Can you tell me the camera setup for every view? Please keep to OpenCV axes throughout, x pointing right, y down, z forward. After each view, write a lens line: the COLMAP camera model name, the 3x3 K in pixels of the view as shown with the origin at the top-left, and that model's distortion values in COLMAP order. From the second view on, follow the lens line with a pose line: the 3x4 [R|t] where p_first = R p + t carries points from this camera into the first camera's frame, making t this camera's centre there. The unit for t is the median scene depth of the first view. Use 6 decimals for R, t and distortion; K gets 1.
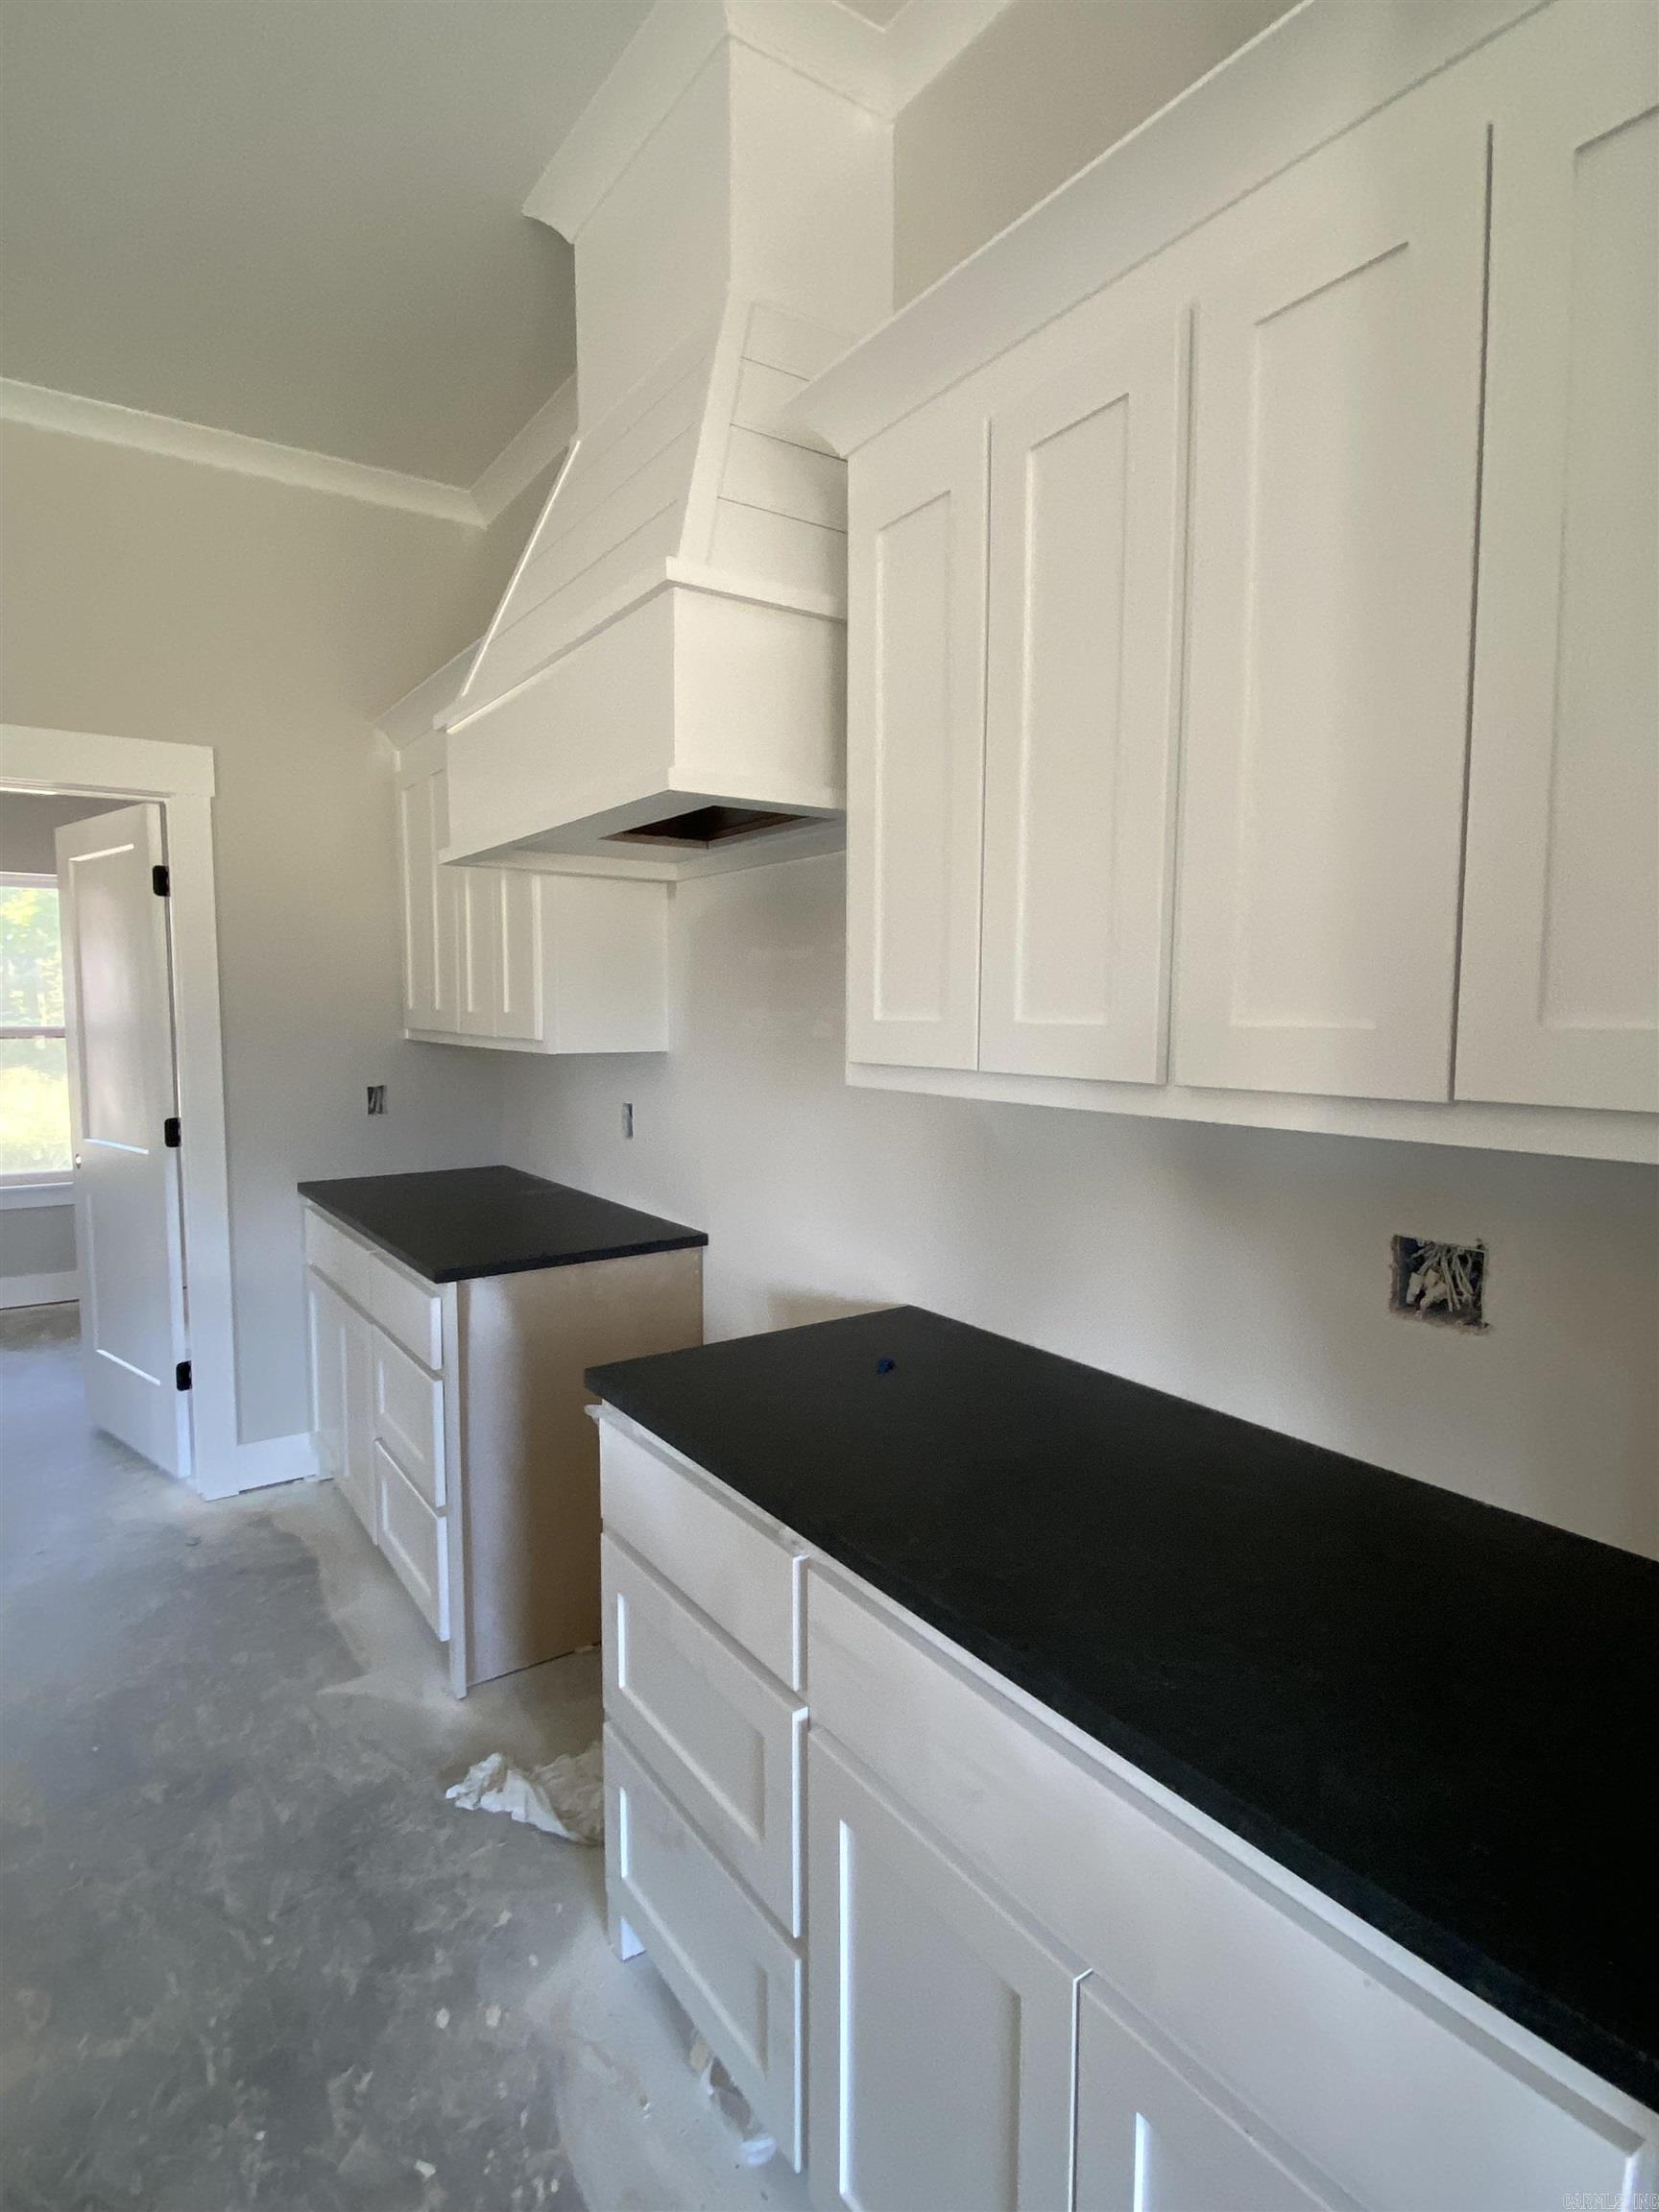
lens RADIAL K [[1172.1, 0, 825.7], [0, 1172.1, 1093.9], [0, 0, 1]] dist [-0.003346, -0.006651]
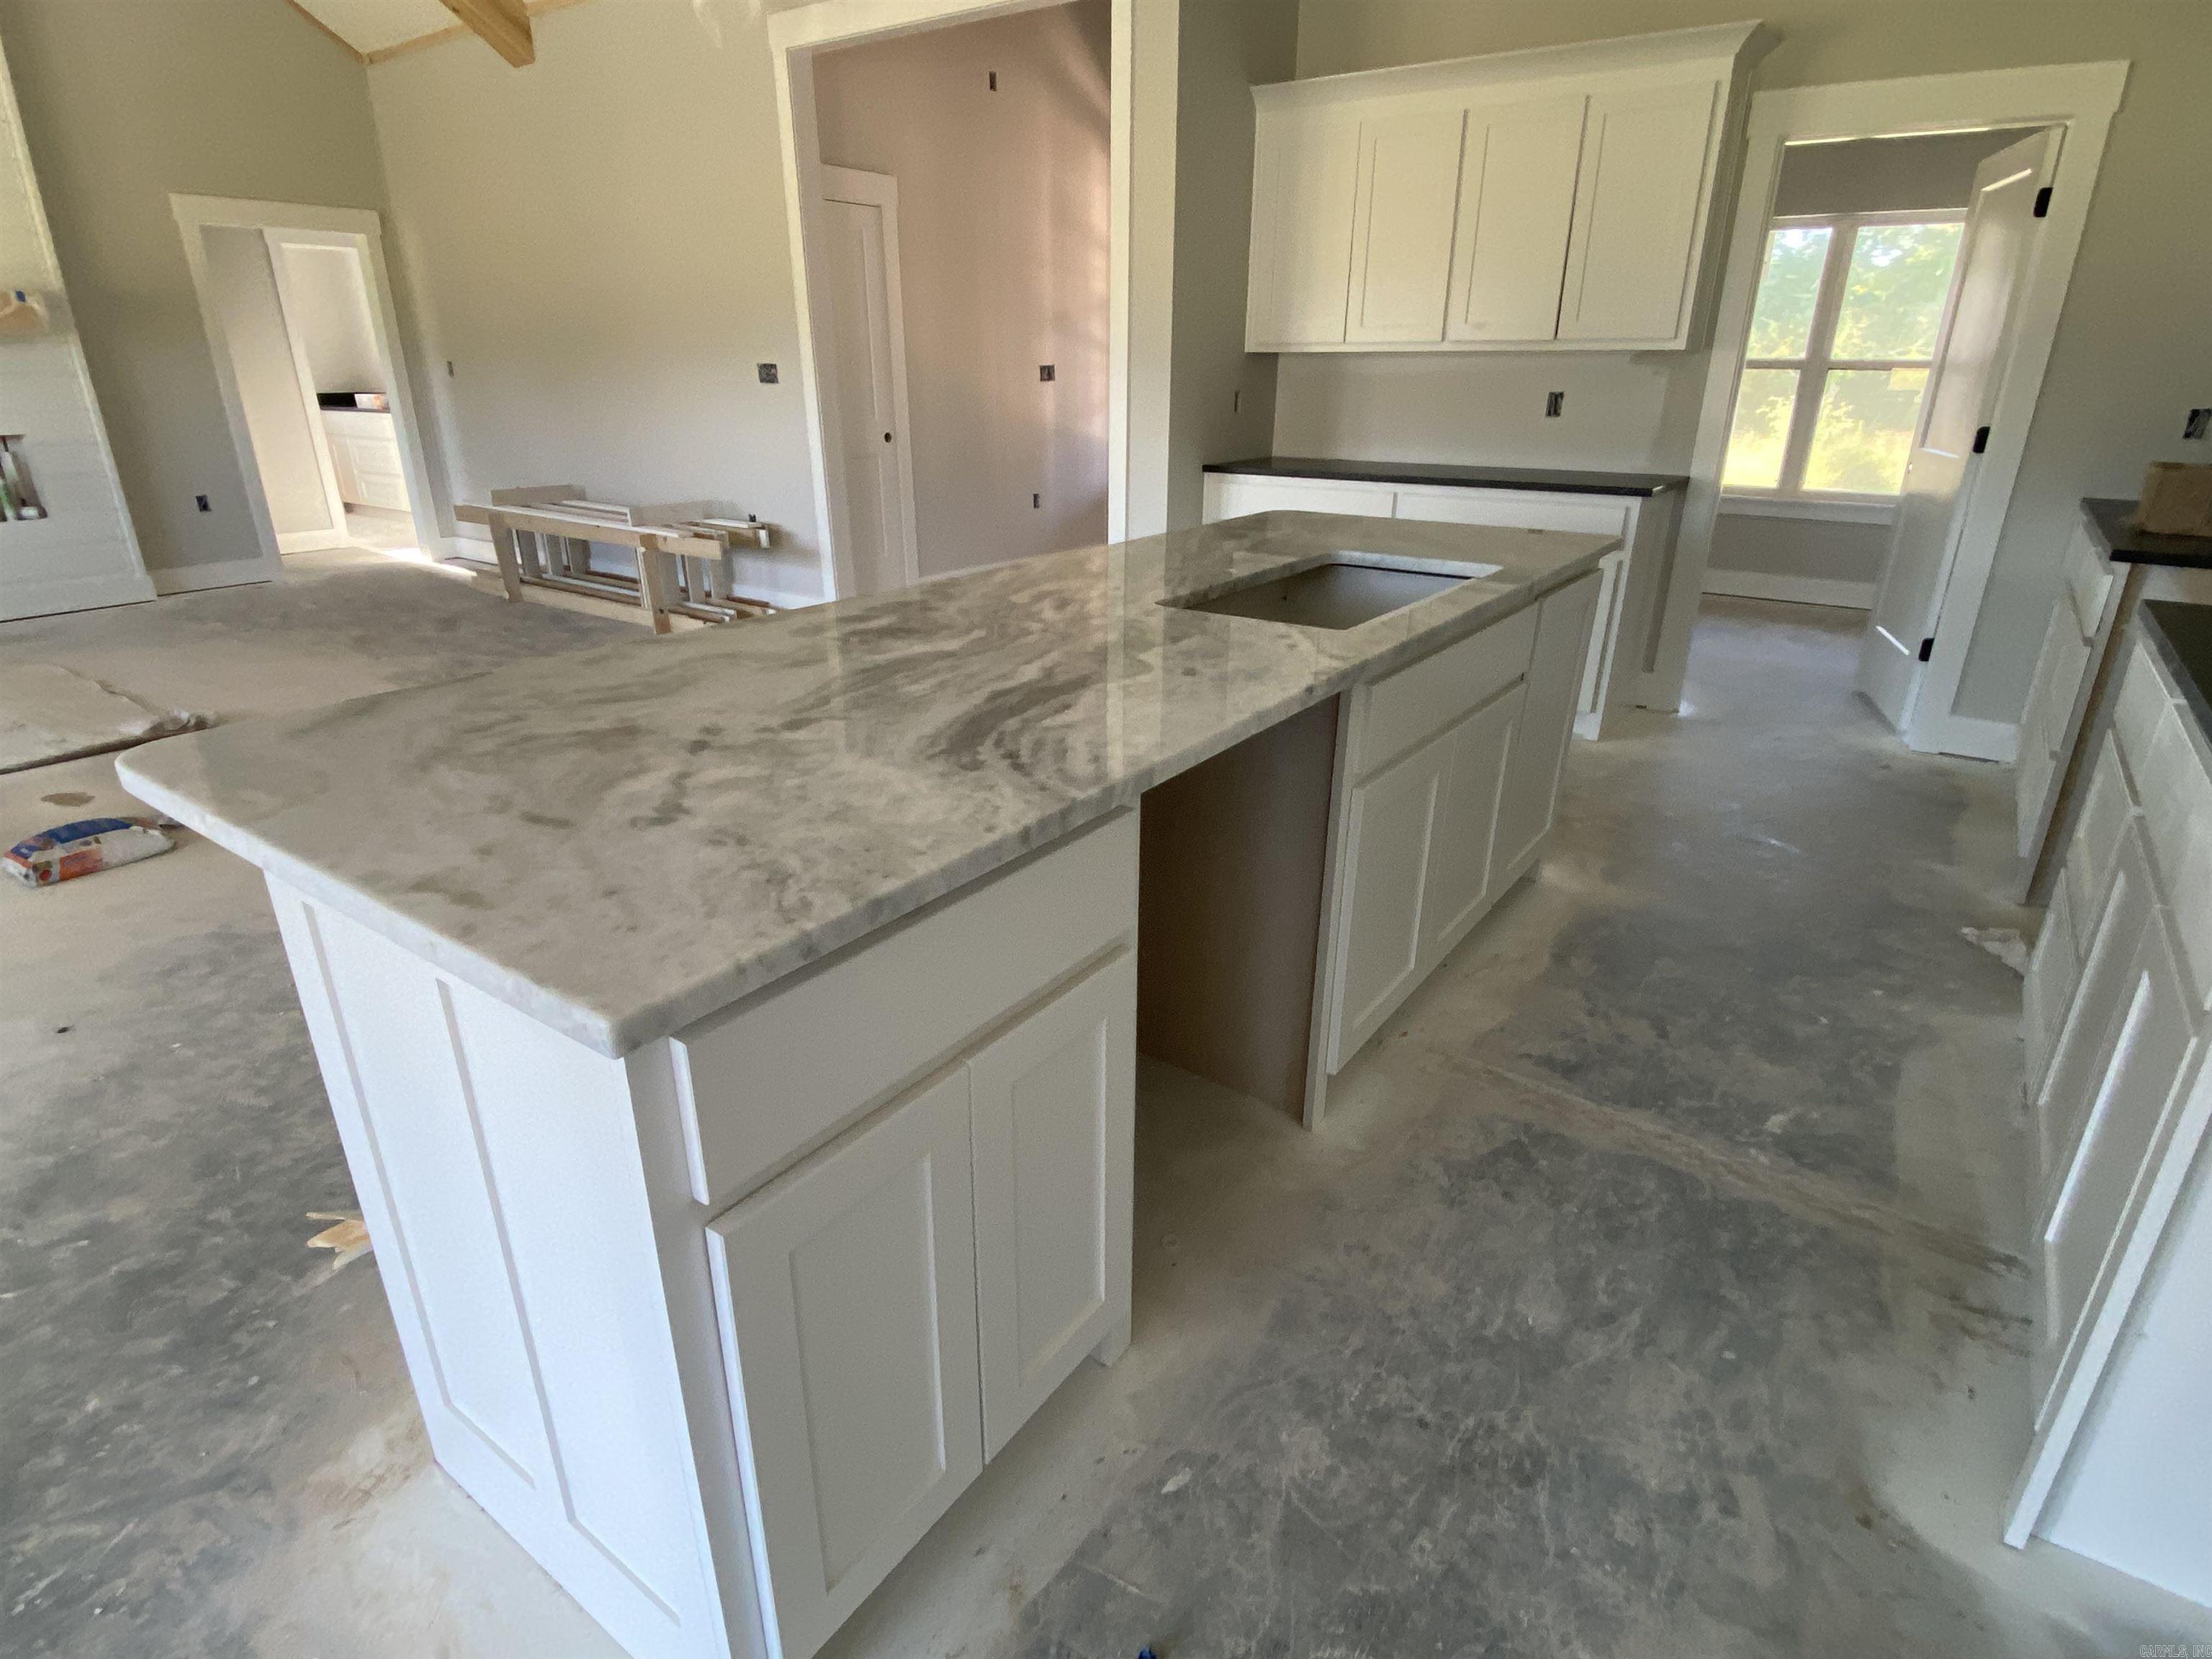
lens RADIAL K [[1172.1, 0, 1097.3], [0, 1172.1, 837.8], [0, 0, 1]] dist [-0.003346, -0.006651]
pose [[0.338910, 0.358020, -0.870035, 0.385116], [-0.077642, 0.932253, 0.353378, 0.076607], [0.937609, -0.052212, 0.343748, -0.327813]]
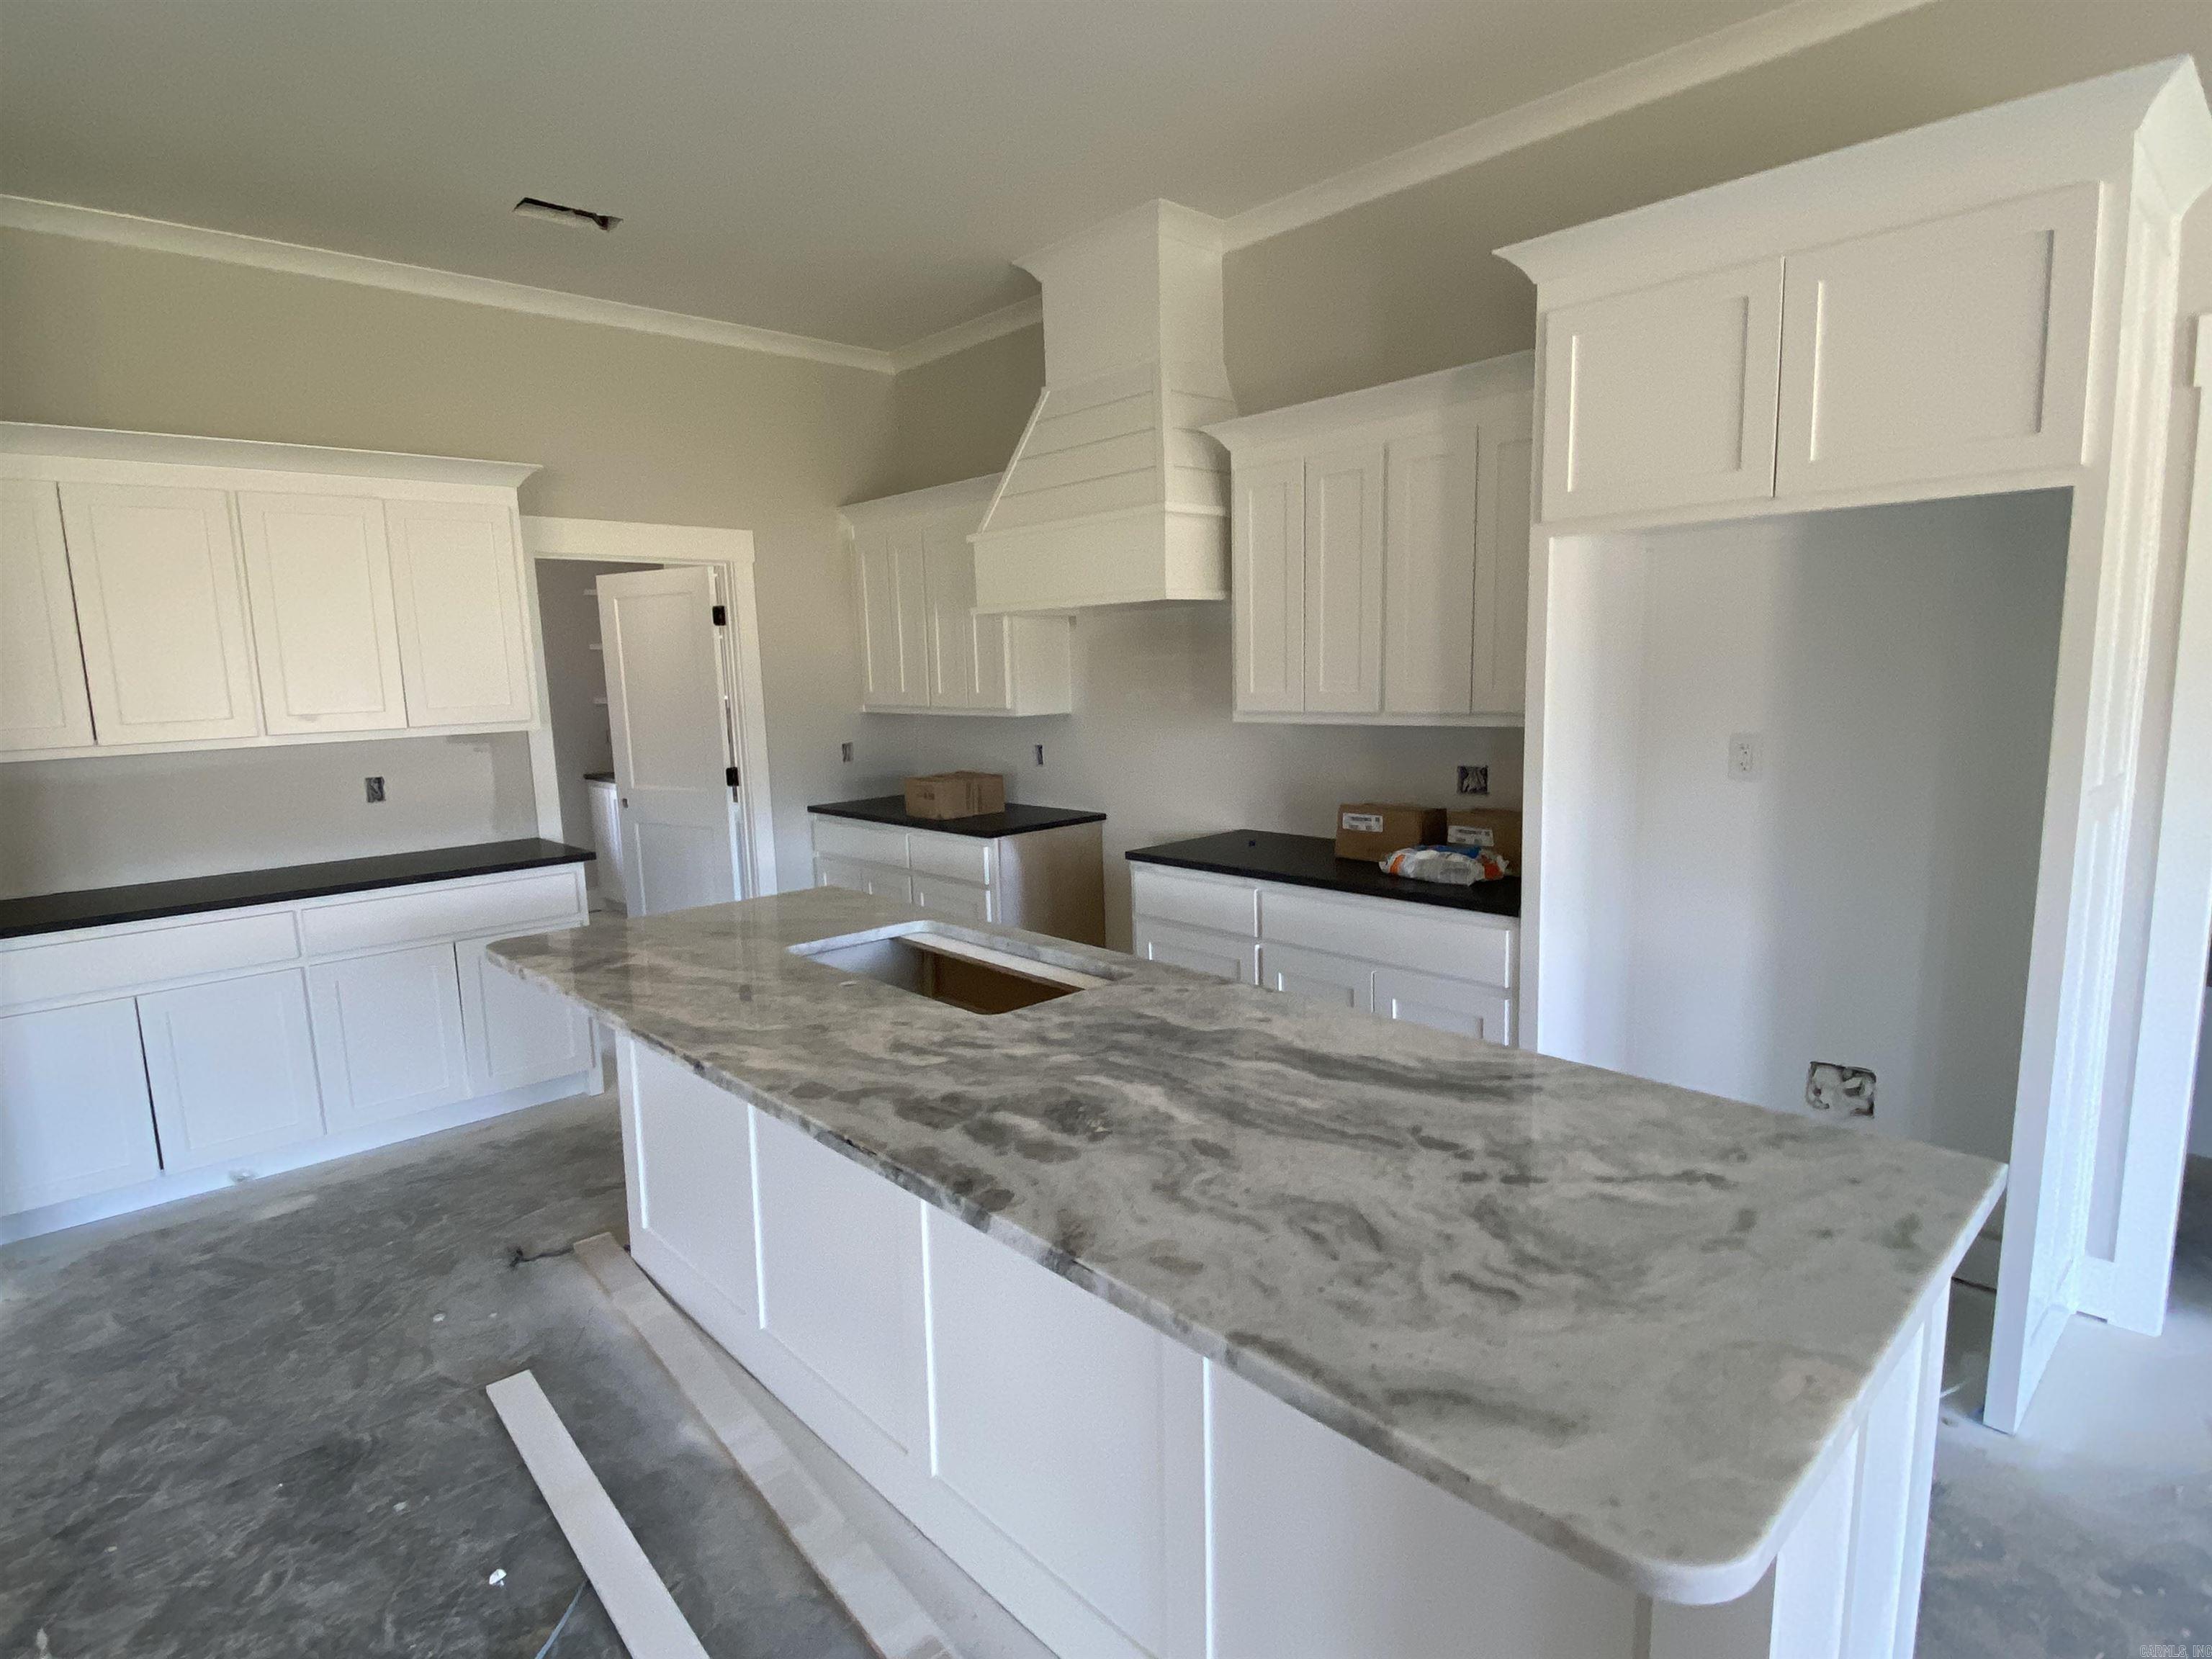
lens RADIAL K [[1172.1, 0, 1105.6], [0, 1172.1, 827.0], [0, 0, 1]] dist [-0.003346, -0.006651]
pose [[0.988523, -0.046924, 0.143599, -0.362761], [0.038752, 0.997494, 0.059191, 0.033877], [-0.146017, -0.052947, 0.987864, -0.792280]]
